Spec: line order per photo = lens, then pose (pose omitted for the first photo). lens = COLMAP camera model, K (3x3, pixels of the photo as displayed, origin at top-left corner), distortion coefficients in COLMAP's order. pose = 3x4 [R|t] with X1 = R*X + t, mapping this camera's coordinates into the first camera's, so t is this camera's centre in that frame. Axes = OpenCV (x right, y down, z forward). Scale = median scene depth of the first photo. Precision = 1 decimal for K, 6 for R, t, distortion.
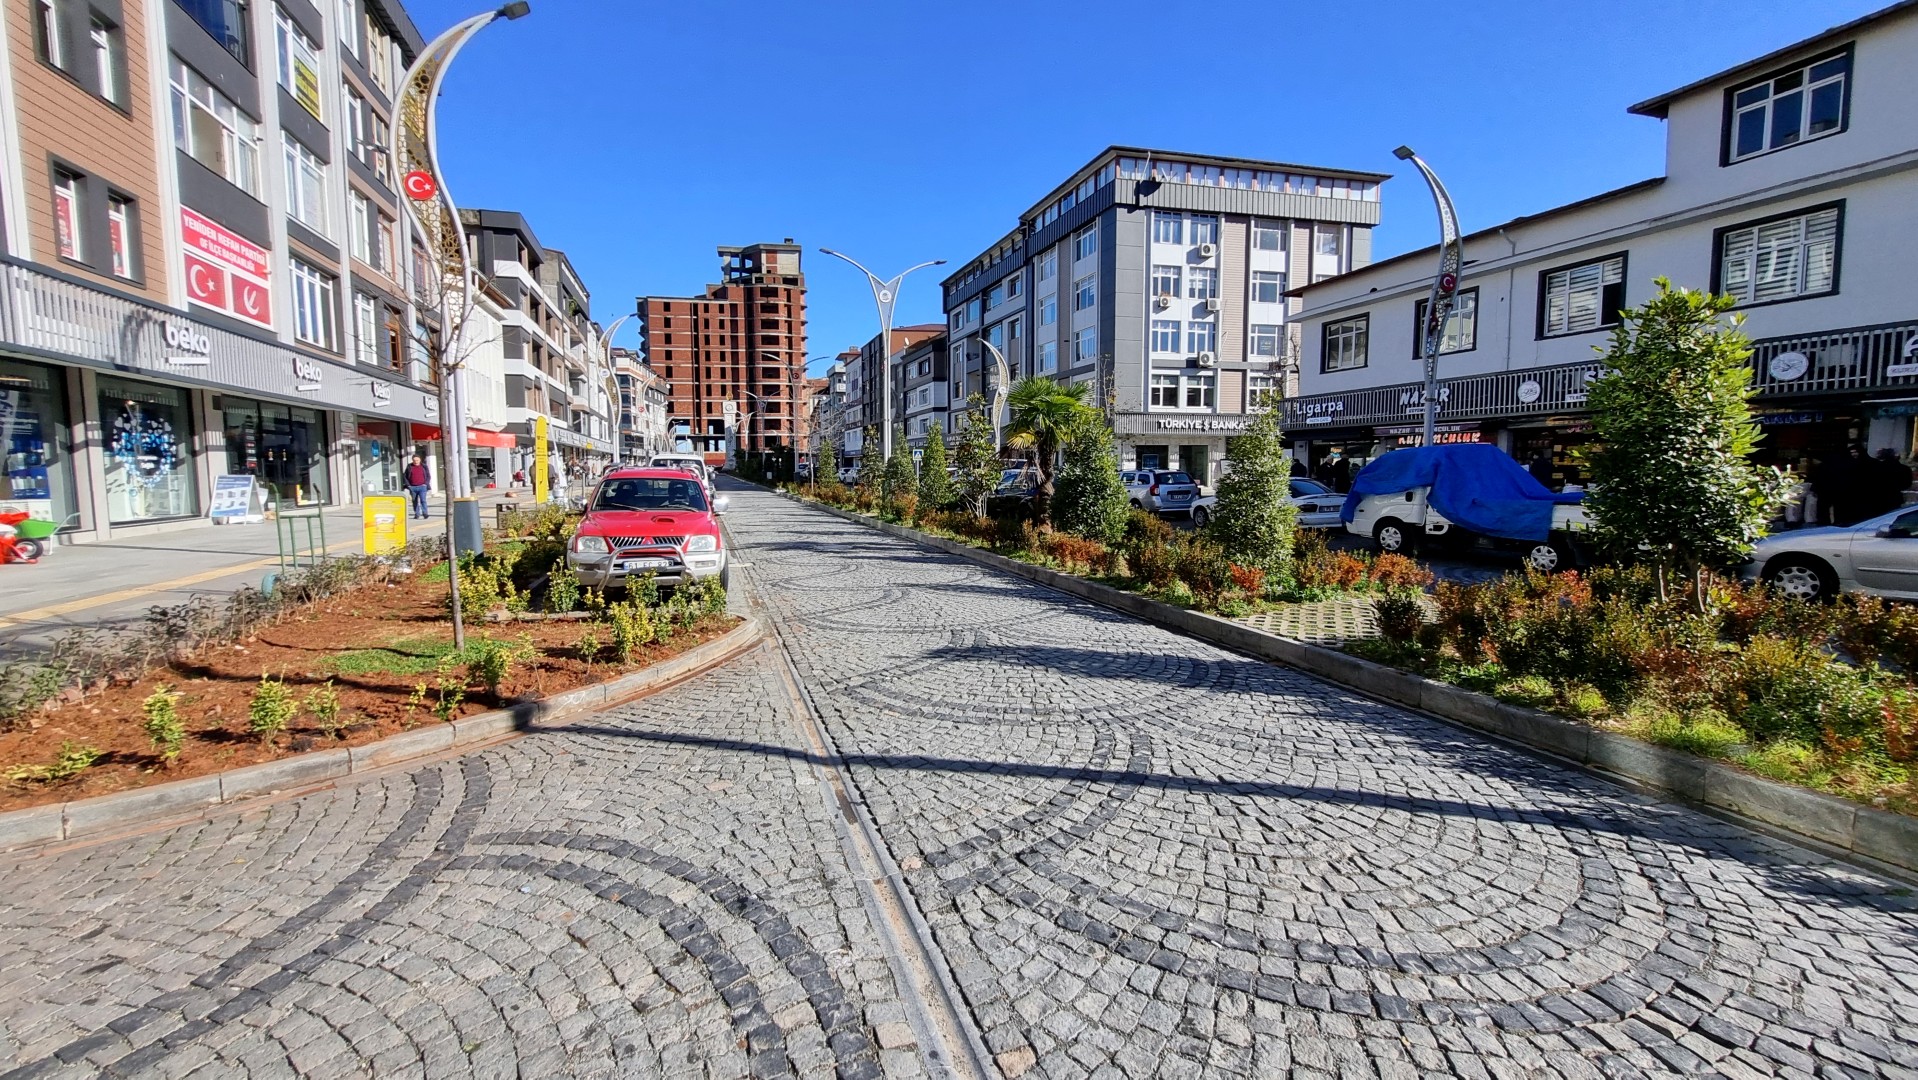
lens RADIAL K [[765.7, 0, 959.0], [0, 765.7, 540.0], [0, 0, 1]] dist [-0.015825, 0.007082]
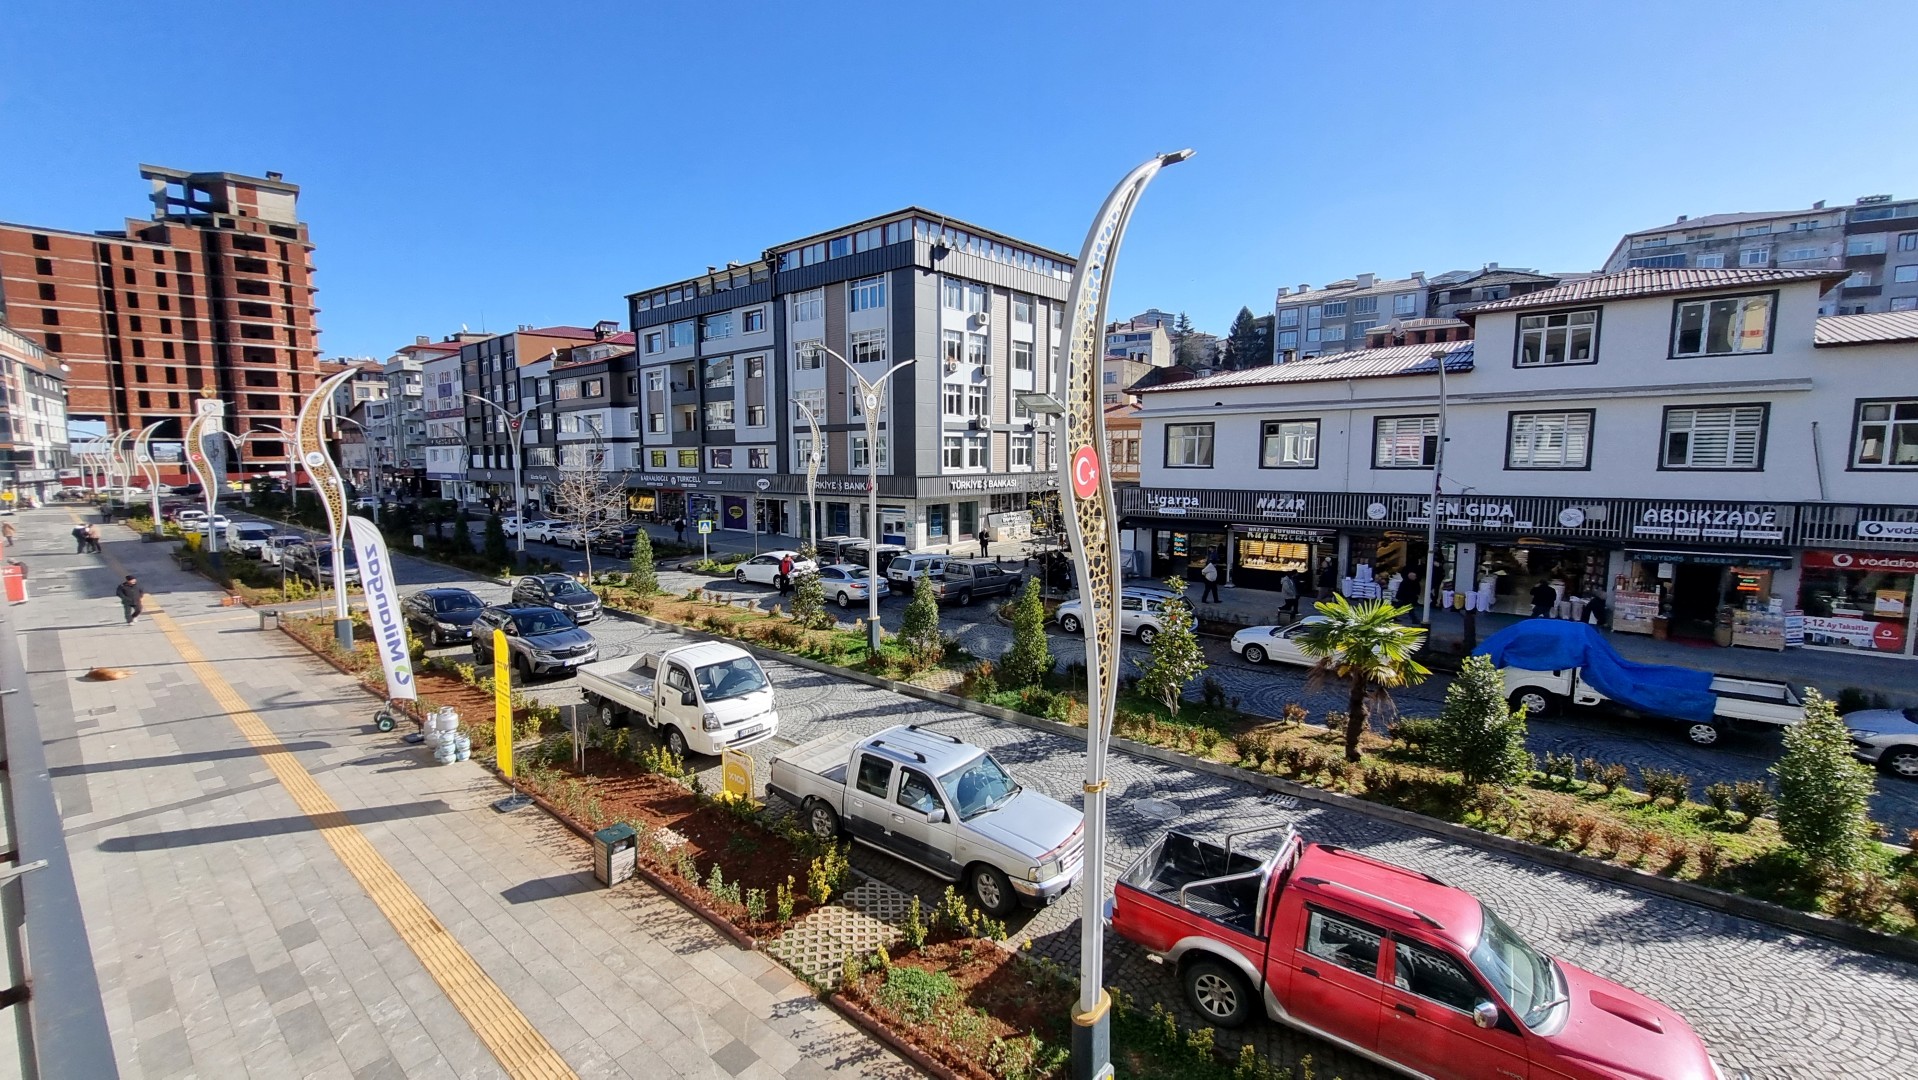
lens RADIAL K [[738.8, 0, 965.4], [0, 738.8, 533.9], [0, 0, 1]] dist [-0.000602, -0.002467]
pose [[0.839135, -0.056442, 0.540987, -0.251119], [0.051413, 0.998379, 0.024414, -0.107756], [-0.541488, 0.007327, 0.840676, 0.158663]]
